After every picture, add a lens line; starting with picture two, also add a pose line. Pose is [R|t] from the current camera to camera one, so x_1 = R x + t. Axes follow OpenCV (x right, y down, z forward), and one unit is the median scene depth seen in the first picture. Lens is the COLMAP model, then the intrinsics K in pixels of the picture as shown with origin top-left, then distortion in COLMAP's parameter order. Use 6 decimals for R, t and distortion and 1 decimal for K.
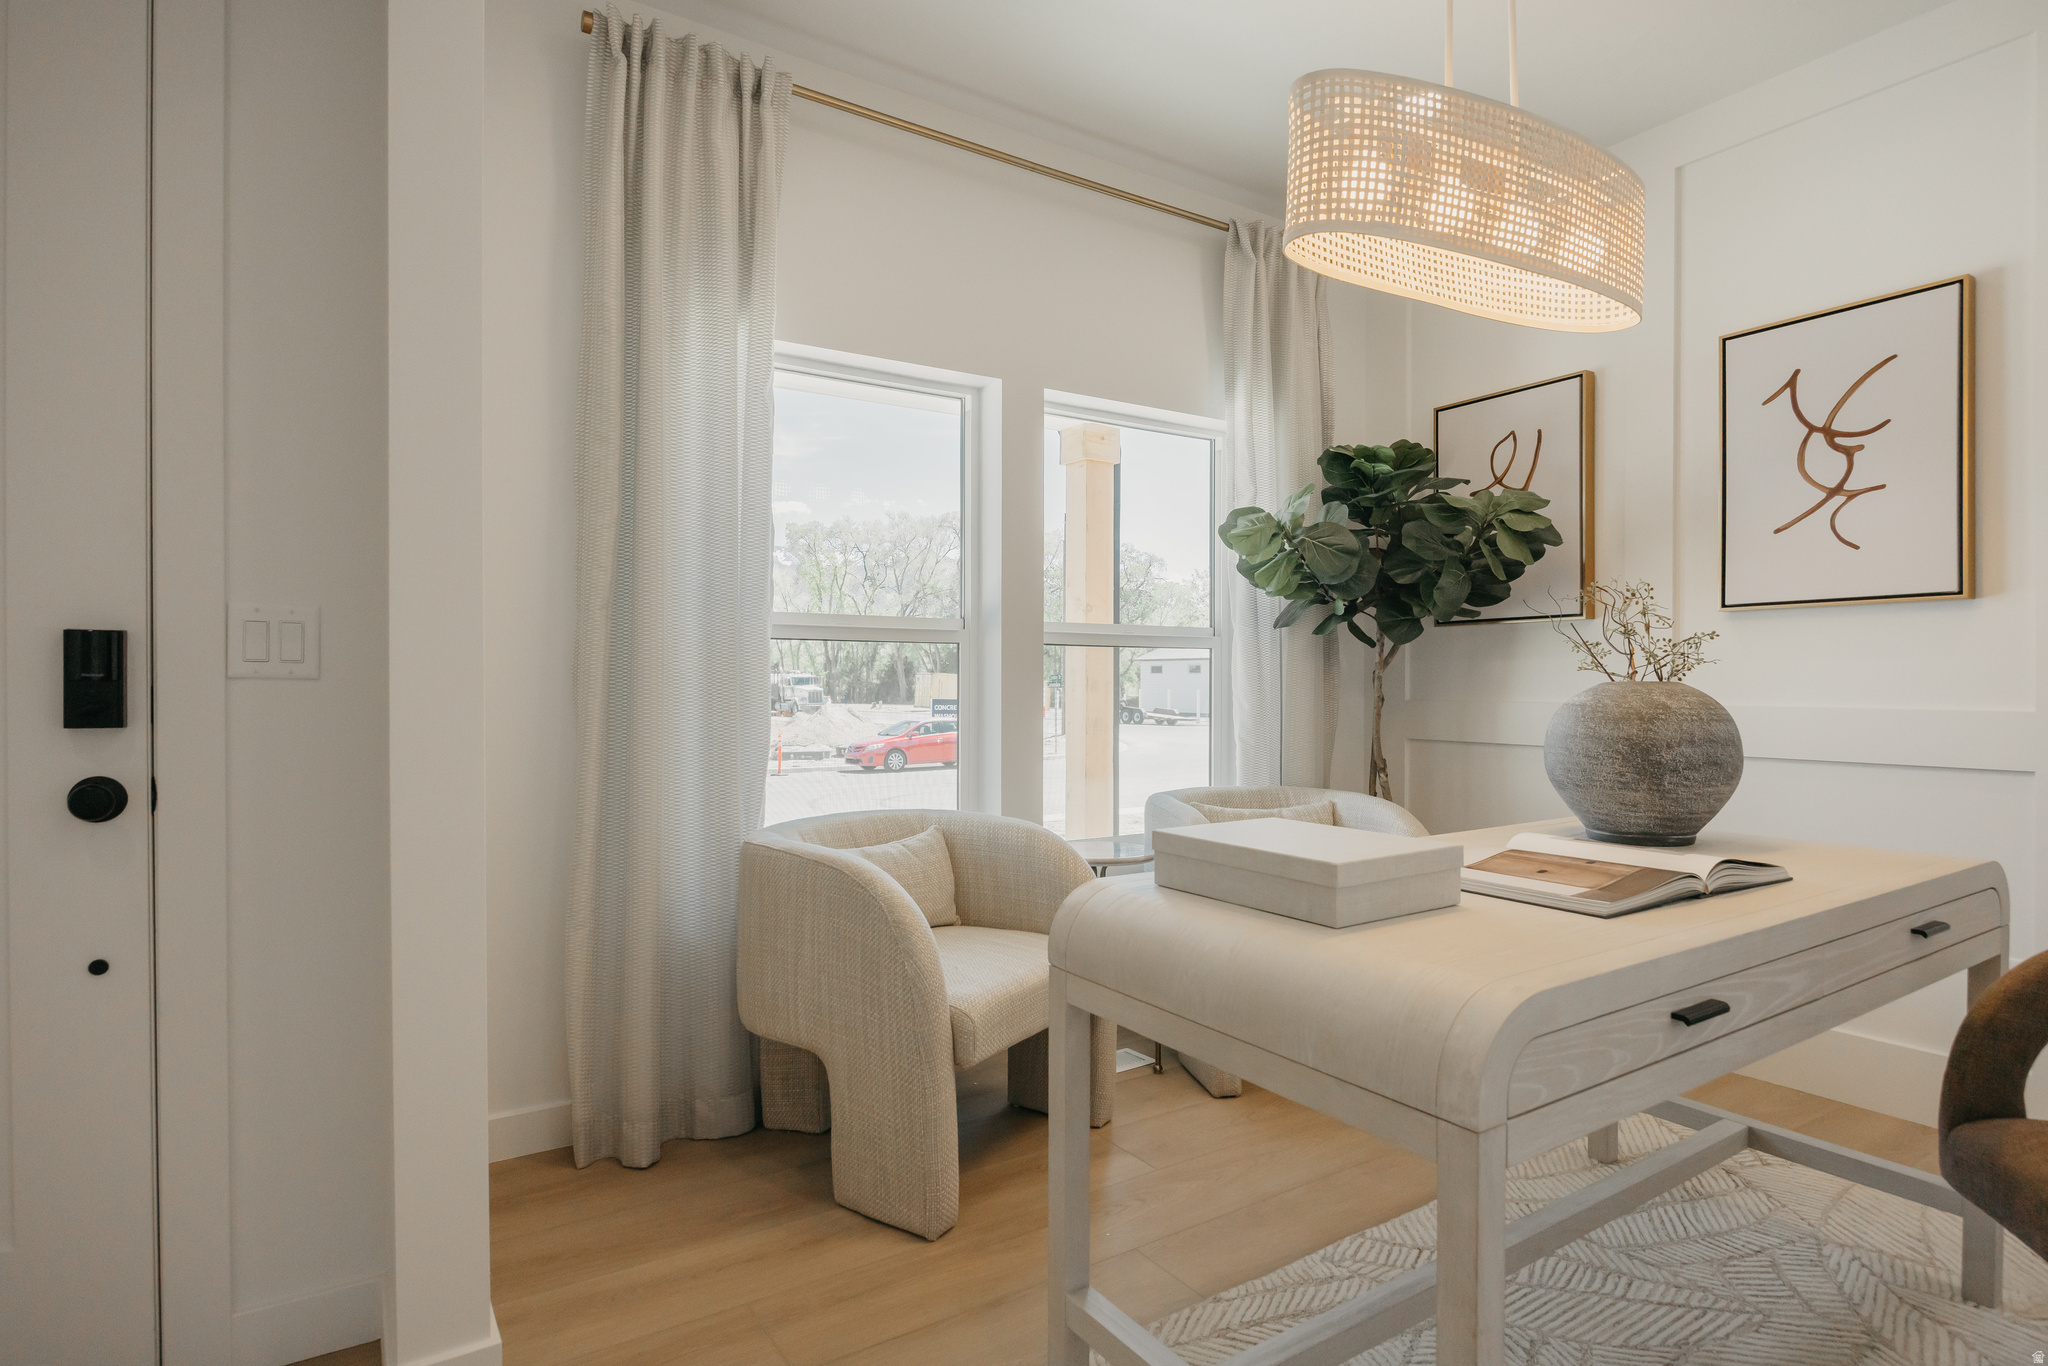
lens RADIAL K [[1063.0, 0, 1027.3], [0, 1063.0, 669.9], [0, 0, 1]] dist [-0.000314, -0.000178]
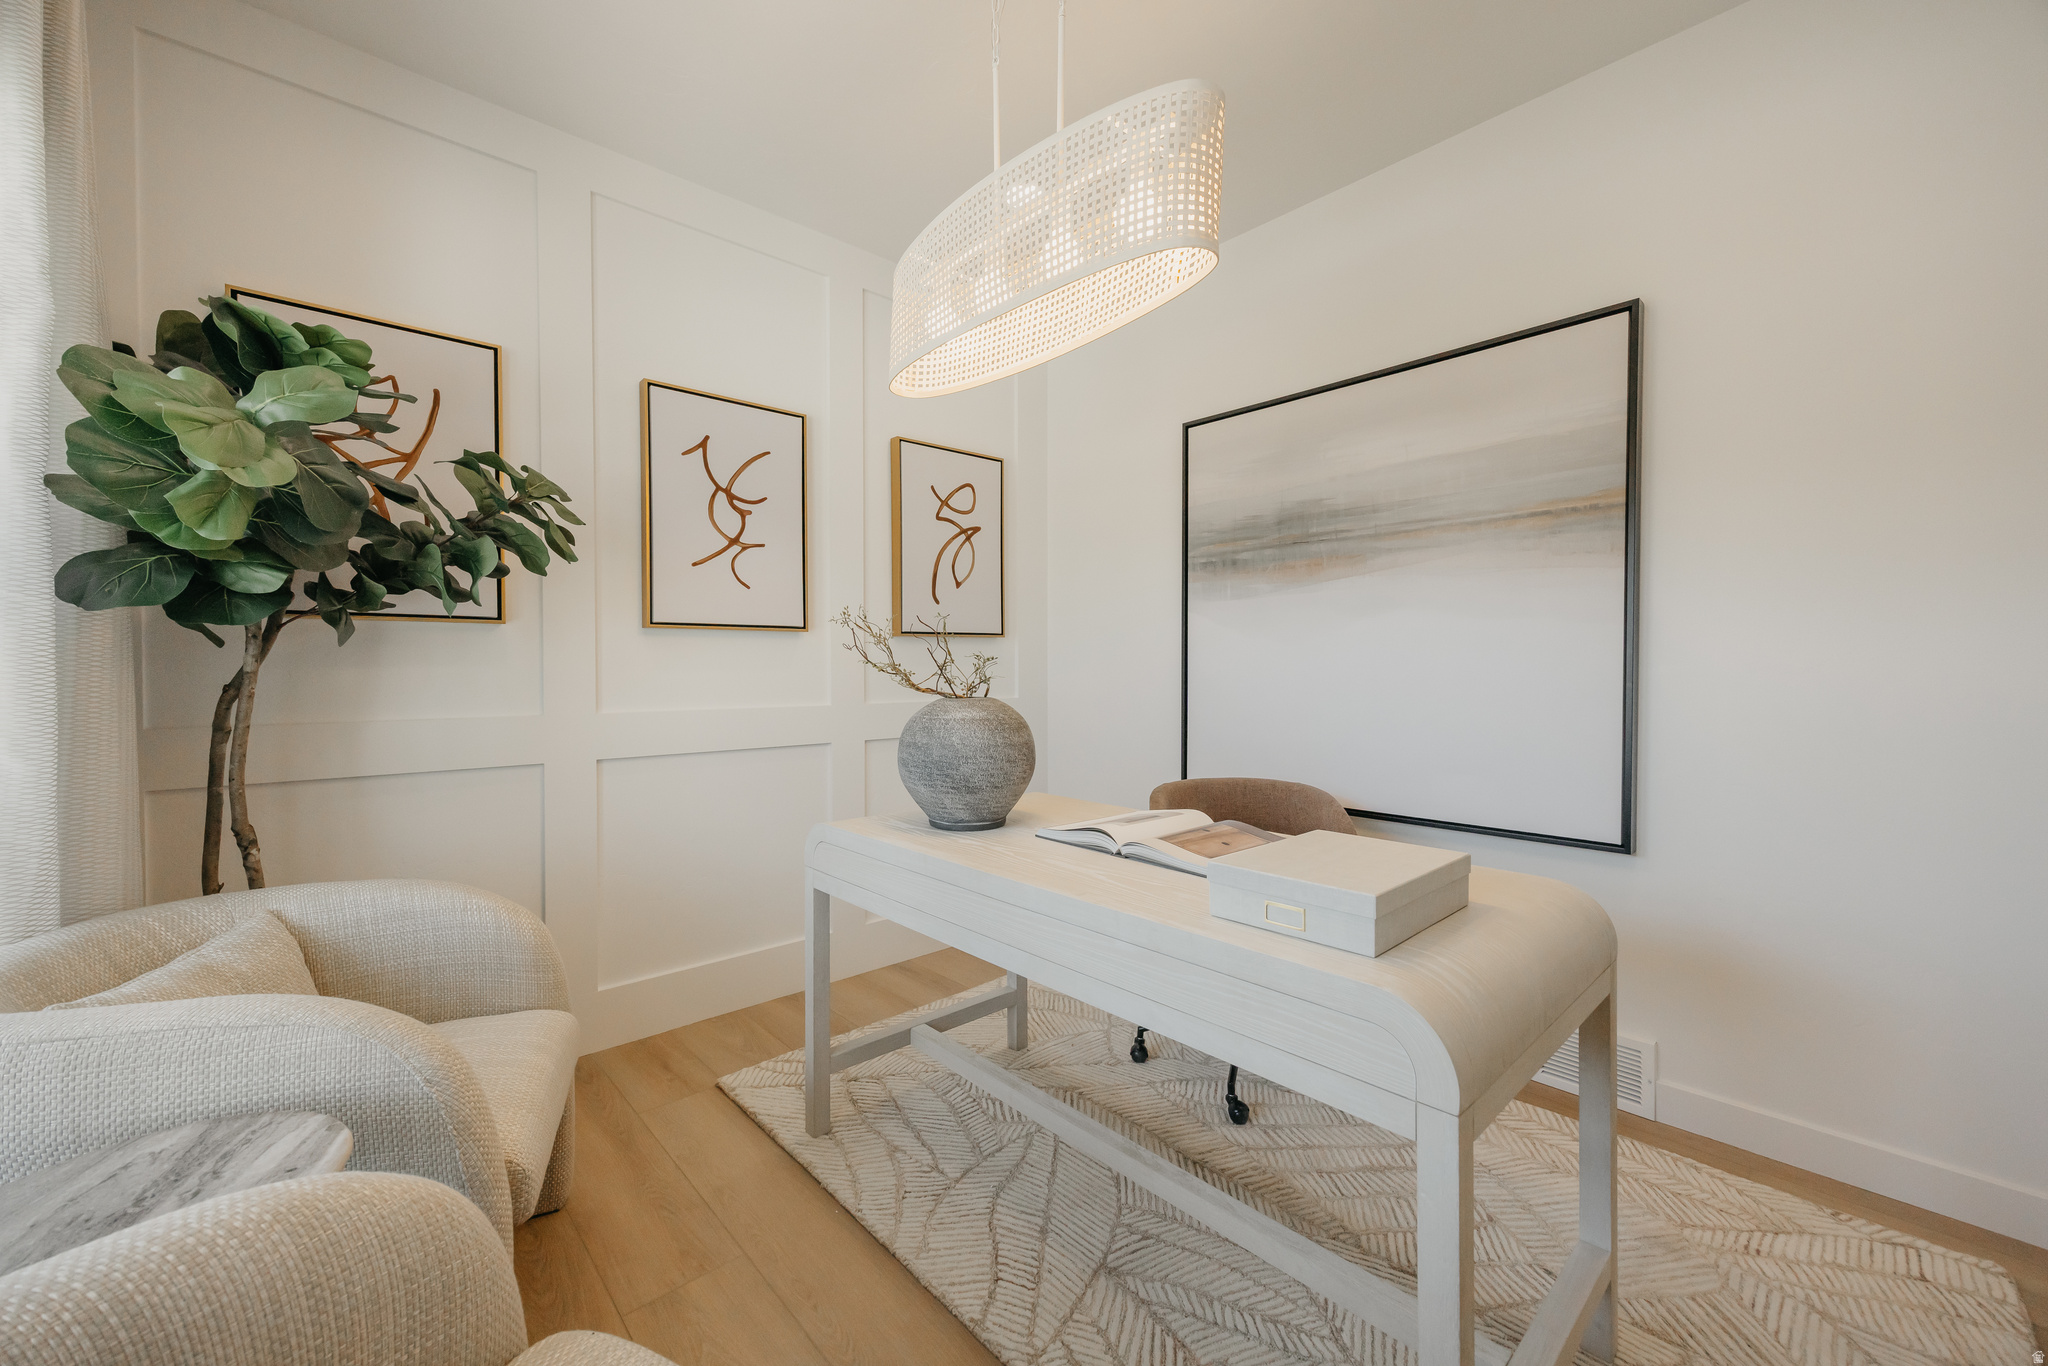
lens RADIAL K [[794.7, 0, 1021.3], [0, 794.7, 684.4], [0, 0, 1]] dist [0.002500, 0.000137]
pose [[-0.169630, -0.015149, 0.985391, -0.250861], [0.006995, 0.999838, 0.016575, -0.008214], [-0.985483, 0.009704, -0.169496, 0.819325]]
